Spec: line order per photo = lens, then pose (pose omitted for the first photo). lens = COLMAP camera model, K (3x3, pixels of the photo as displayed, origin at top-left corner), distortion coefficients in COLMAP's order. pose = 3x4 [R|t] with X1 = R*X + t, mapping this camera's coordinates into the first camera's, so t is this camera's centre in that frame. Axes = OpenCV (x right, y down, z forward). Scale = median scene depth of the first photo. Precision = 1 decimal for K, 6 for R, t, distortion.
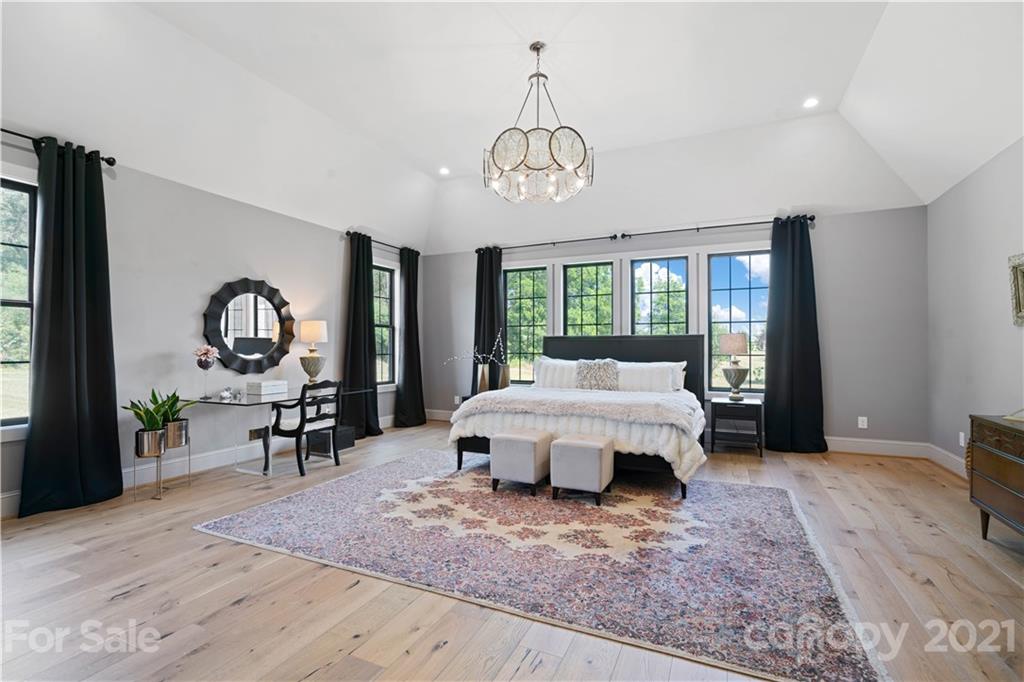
lens RADIAL K [[472.1, 0, 507.3], [0, 472.1, 342.7], [0, 0, 1]] dist [-0.001298, 0.001040]
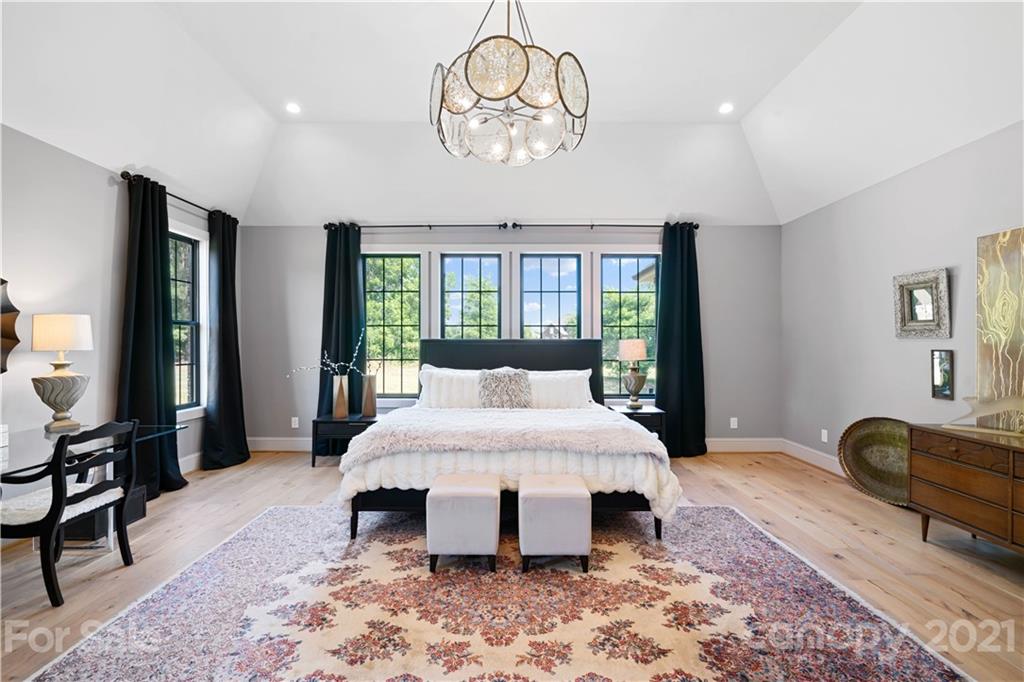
lens RADIAL K [[472.1, 0, 507.3], [0, 472.1, 342.7], [0, 0, 1]] dist [-0.001298, 0.001040]
pose [[0.907399, 0.000299, 0.420270, -0.192698], [-0.004846, 0.999941, 0.009753, -0.024515], [-0.420242, -0.010887, 0.907347, 0.295596]]
